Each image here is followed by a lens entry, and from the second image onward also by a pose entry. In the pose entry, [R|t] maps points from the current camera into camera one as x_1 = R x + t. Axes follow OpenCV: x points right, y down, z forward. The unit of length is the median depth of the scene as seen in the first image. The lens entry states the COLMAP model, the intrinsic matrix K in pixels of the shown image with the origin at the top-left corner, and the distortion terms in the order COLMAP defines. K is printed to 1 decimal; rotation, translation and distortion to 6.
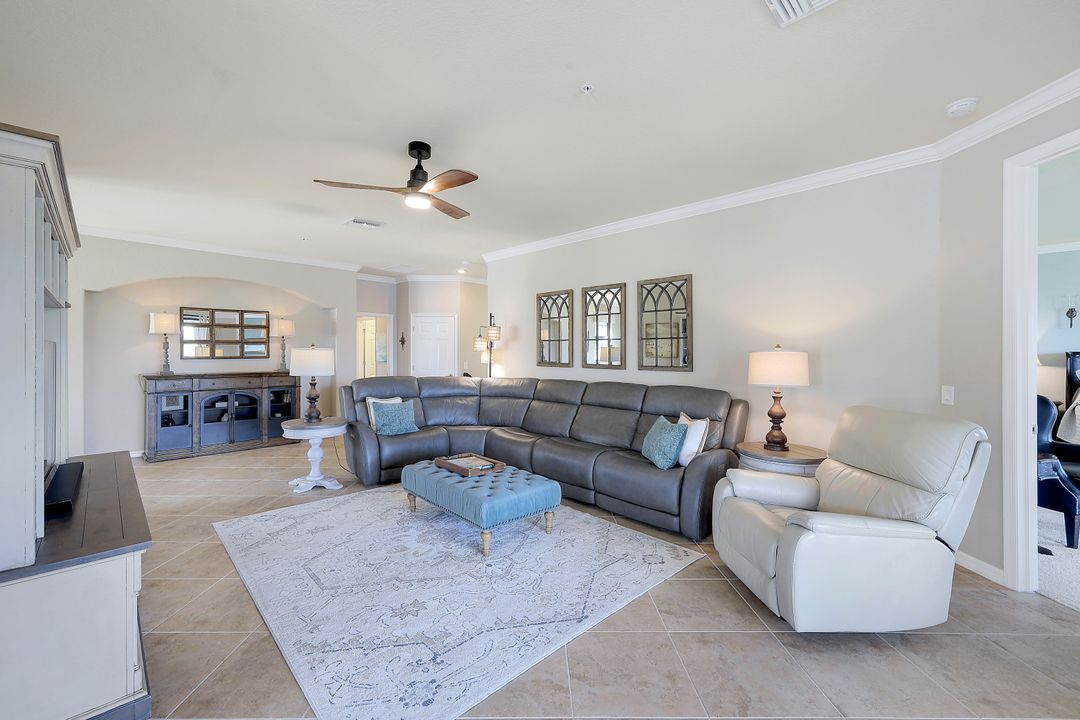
lens RADIAL K [[441.0, 0, 532.5], [0, 441.0, 354.8], [0, 0, 1]] dist [-0.000393, -0.000134]
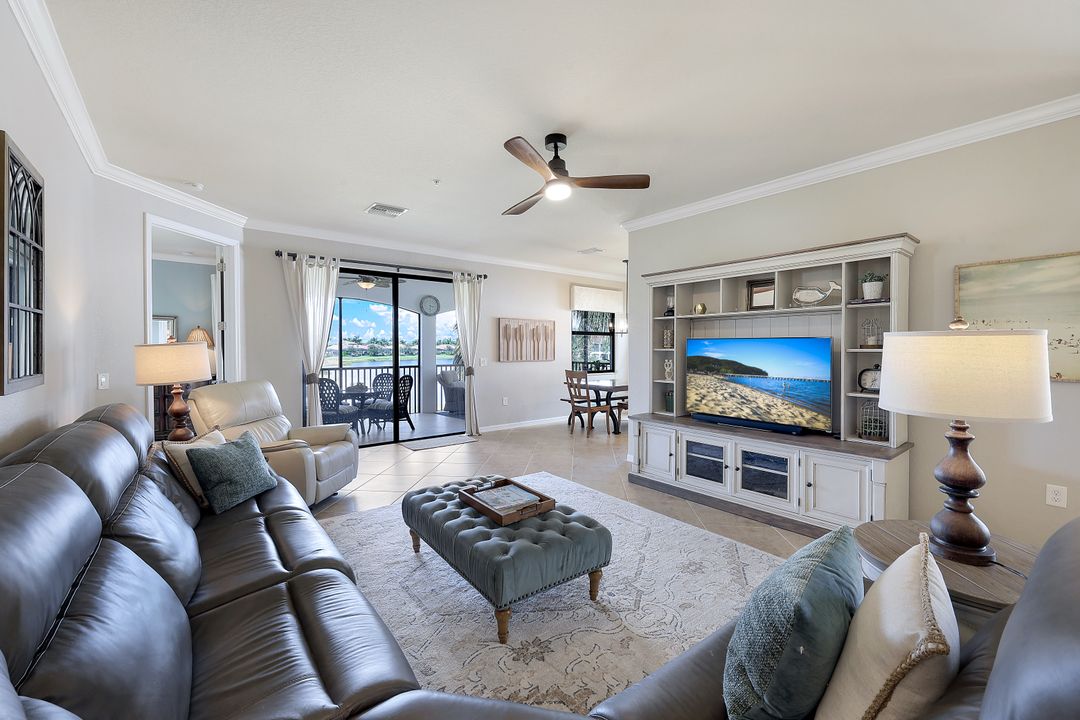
lens RADIAL K [[437.4, 0, 537.6], [0, 437.4, 351.4], [0, 0, 1]] dist [0.003738, 0.000414]
pose [[-0.994719, -0.009227, 0.102224, -0.191626], [-0.008255, 0.999917, 0.009924, -0.004978], [-0.102307, 0.009027, -0.994712, 1.251390]]
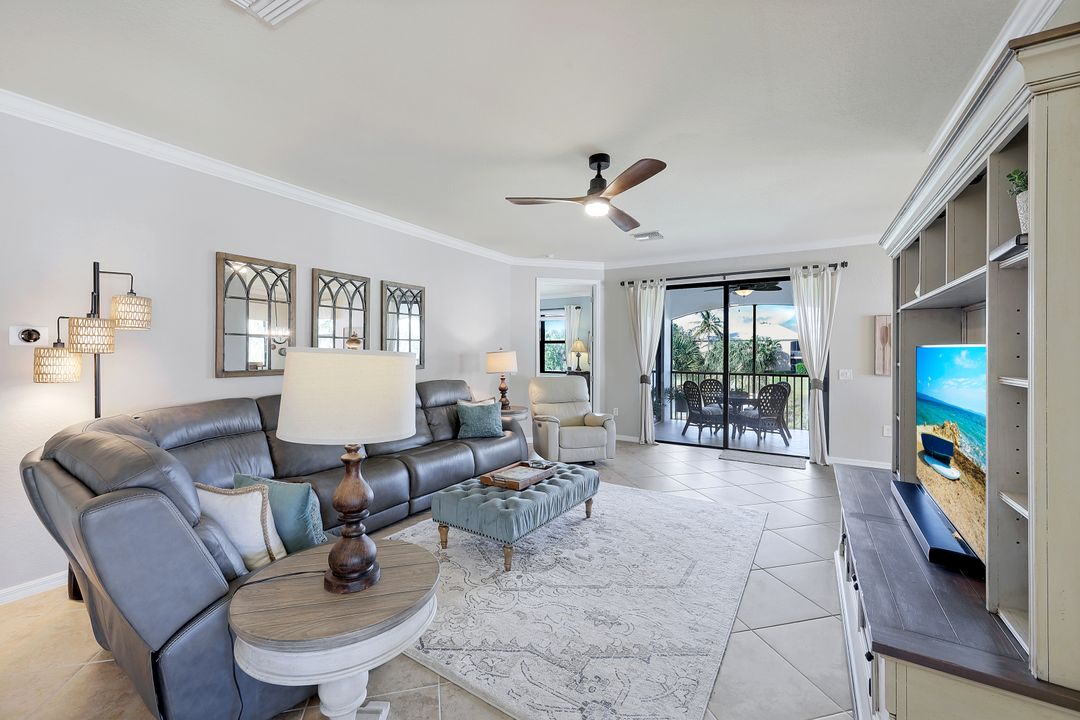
lens RADIAL K [[438.2, 0, 535.5], [0, 438.2, 345.7], [0, 0, 1]] dist [0.000351, -0.000041]
pose [[-0.233944, 0.001107, 0.972249, -0.772569], [-0.005954, 0.999979, -0.002571, -0.019206], [-0.972232, -0.006391, -0.233933, 0.866528]]
